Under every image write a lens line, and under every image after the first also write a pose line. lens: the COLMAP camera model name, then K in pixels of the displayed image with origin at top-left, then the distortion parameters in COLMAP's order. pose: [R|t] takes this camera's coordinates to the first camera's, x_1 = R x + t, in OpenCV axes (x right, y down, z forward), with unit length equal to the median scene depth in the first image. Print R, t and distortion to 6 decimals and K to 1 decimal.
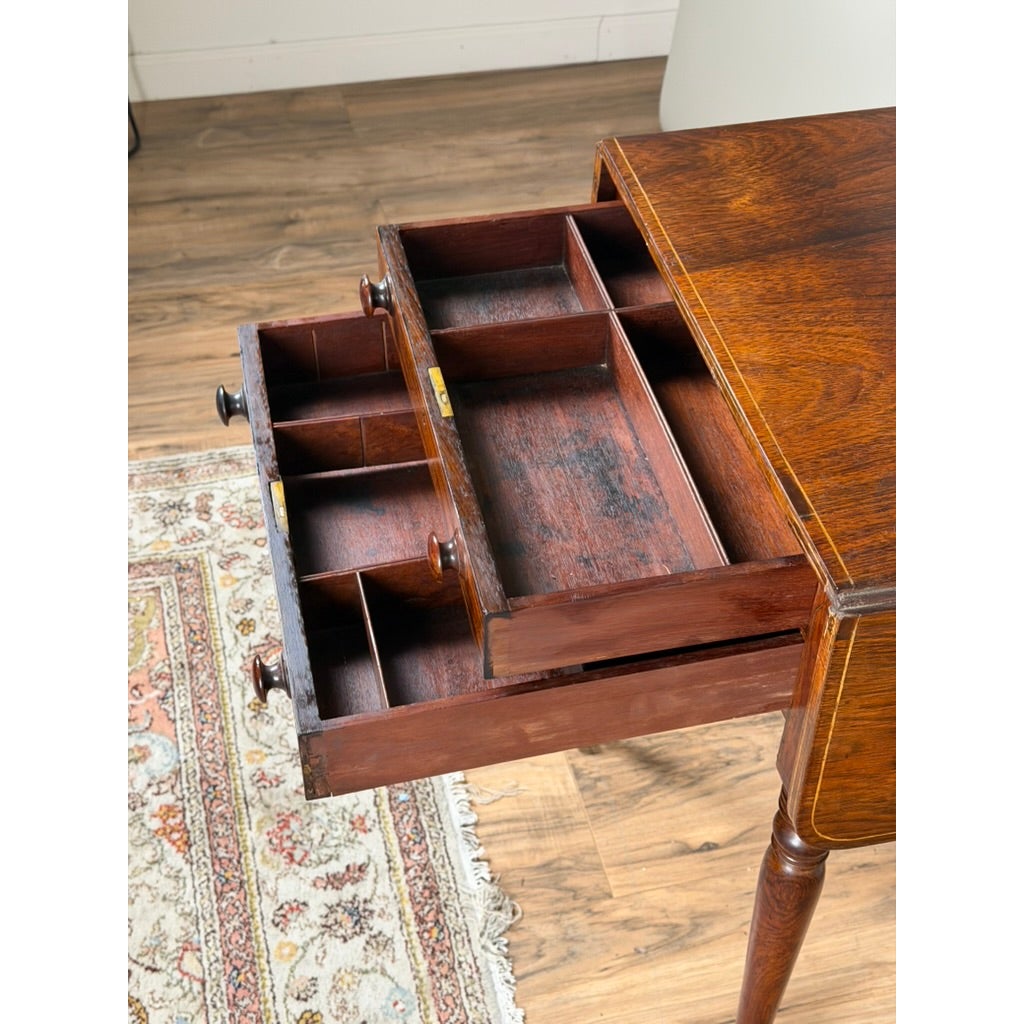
lens RADIAL K [[1454.6, 0, 518.4], [0, 1454.6, 504.4], [0, 0, 1]] dist [0.110184, 0.000000]
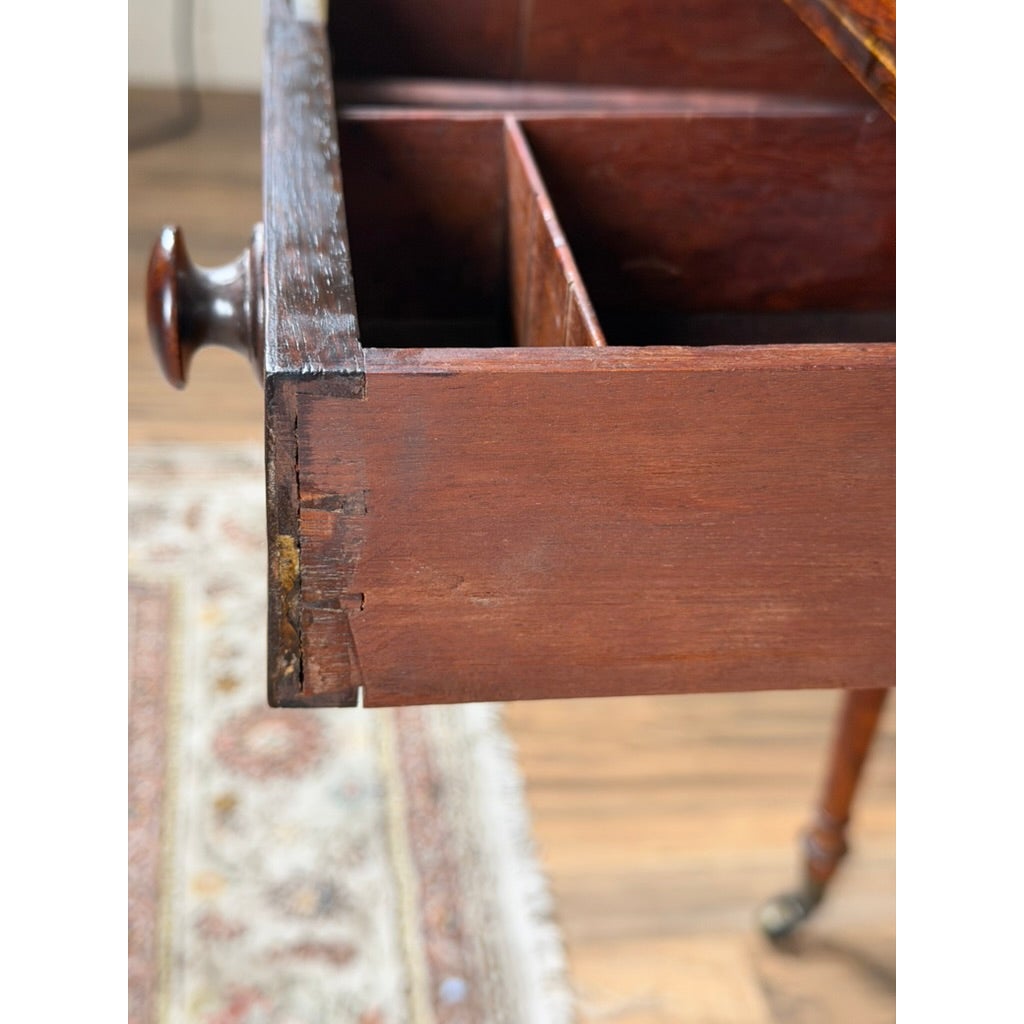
lens RADIAL K [[1454.6, 0, 512.4], [0, 1454.6, 511.9], [0, 0, 1]] dist [0.110184, 0.000000]
pose [[0.993622, 0.105643, -0.039444, -0.091899], [-0.110899, 0.978828, -0.172041, 0.207838], [0.020434, 0.175318, 0.984300, 0.721850]]
